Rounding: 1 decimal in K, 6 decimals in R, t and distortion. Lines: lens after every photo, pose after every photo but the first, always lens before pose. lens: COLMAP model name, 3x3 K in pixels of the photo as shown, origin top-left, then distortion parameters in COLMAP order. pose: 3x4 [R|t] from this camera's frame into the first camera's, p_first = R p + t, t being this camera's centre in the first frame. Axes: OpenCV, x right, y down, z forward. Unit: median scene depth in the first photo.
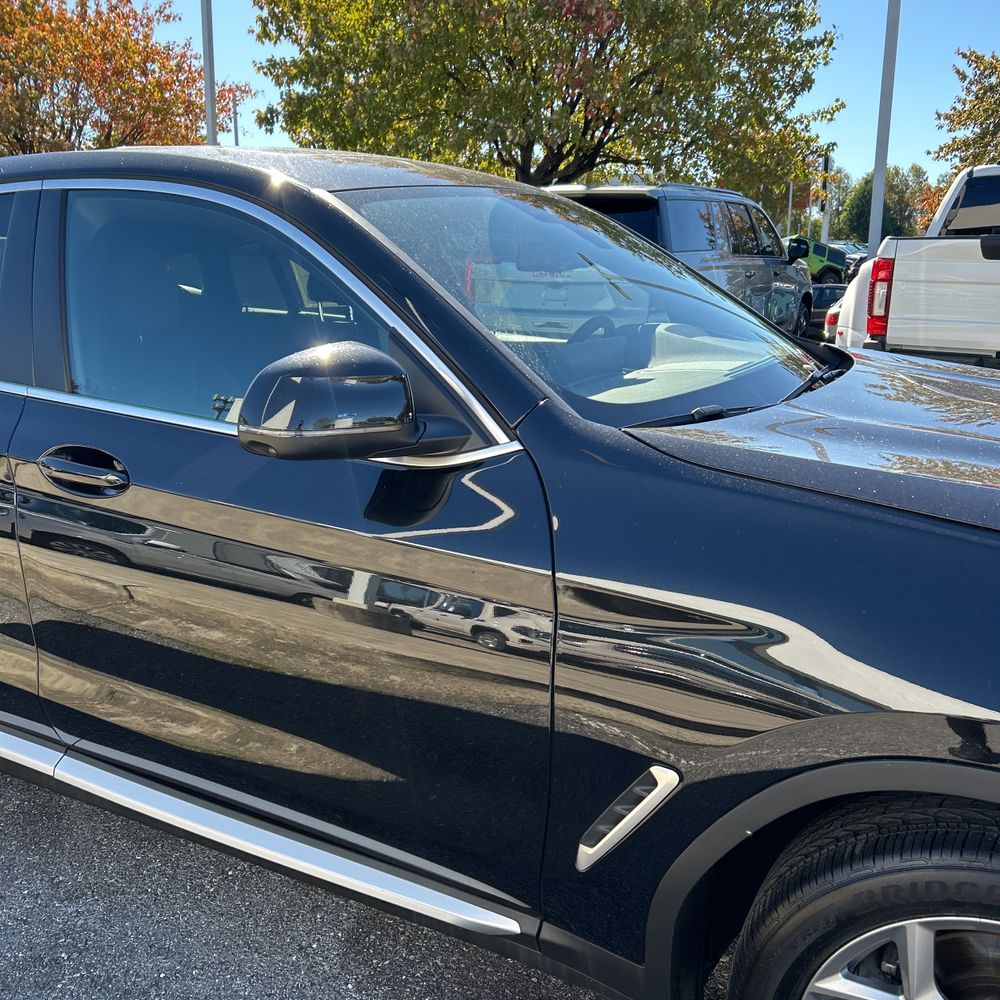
lens RADIAL K [[1011.0, 0, 497.6], [0, 1011.0, 510.9], [0, 0, 1]] dist [0.021867, 0.000000]
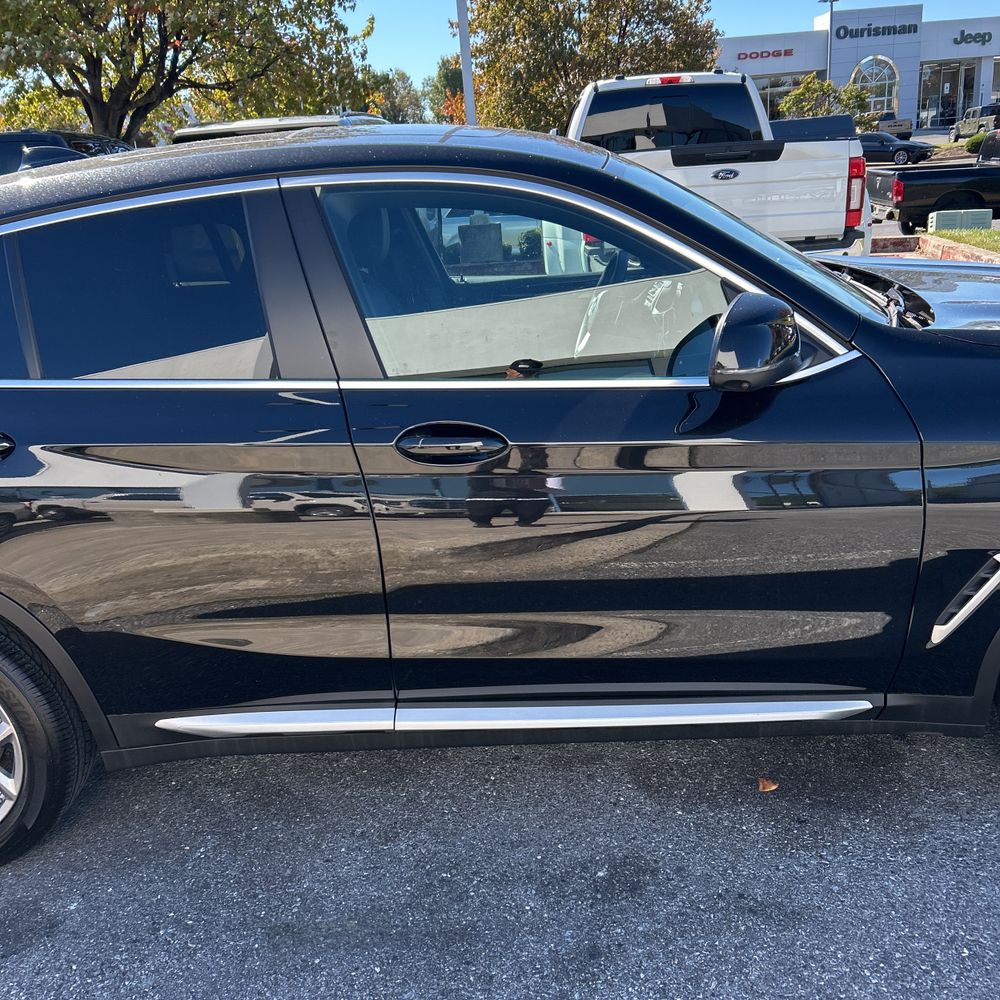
lens RADIAL K [[1011.0, 0, 493.2], [0, 1011.0, 509.9], [0, 0, 1]] dist [0.021867, 0.000000]
pose [[0.897442, -0.209434, 0.388245, -0.373707], [0.179622, 0.977338, 0.112010, -0.037935], [-0.402906, -0.030785, 0.914724, -0.018121]]
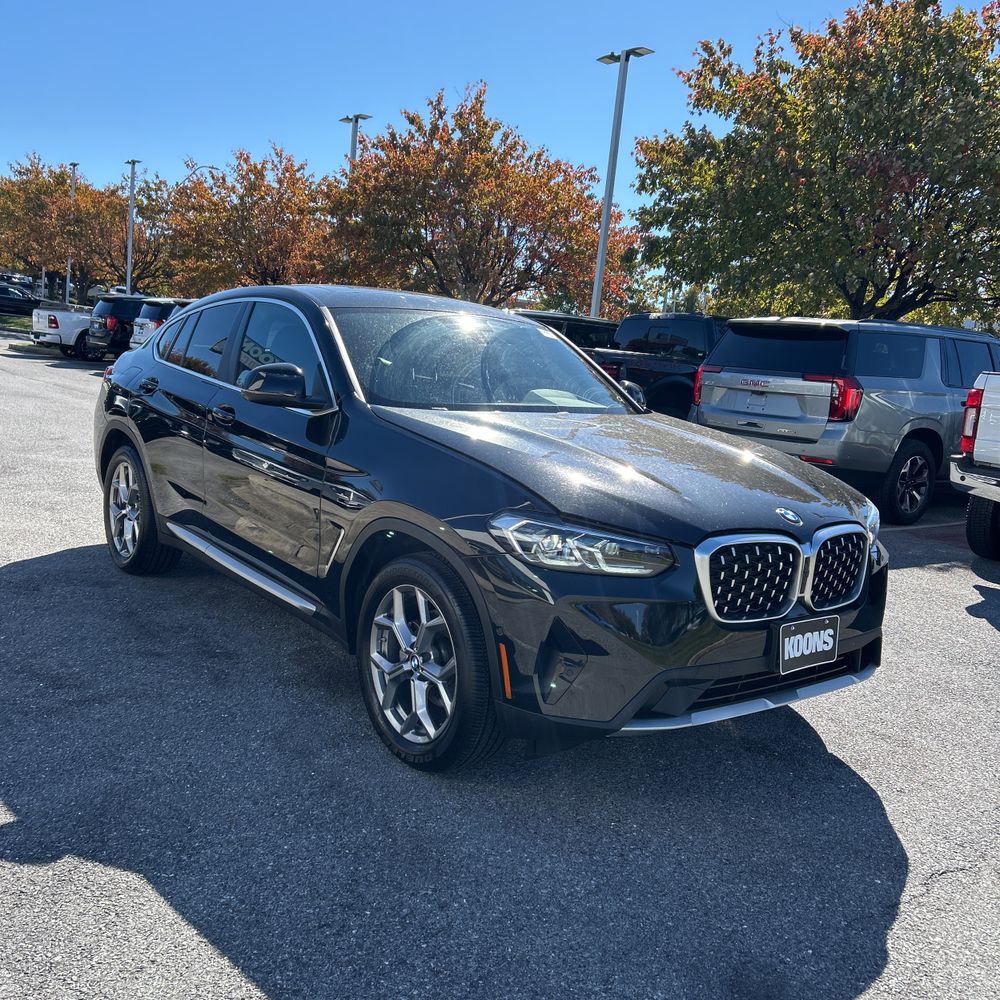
lens RADIAL K [[1011.0, 0, 509.5], [0, 1011.0, 495.2], [0, 0, 1]] dist [0.021867, 0.000000]
pose [[0.905591, 0.127320, -0.404591, 0.557330], [-0.176227, 0.980597, -0.085866, 0.109927], [0.385809, 0.149060, 0.910458, -0.424947]]
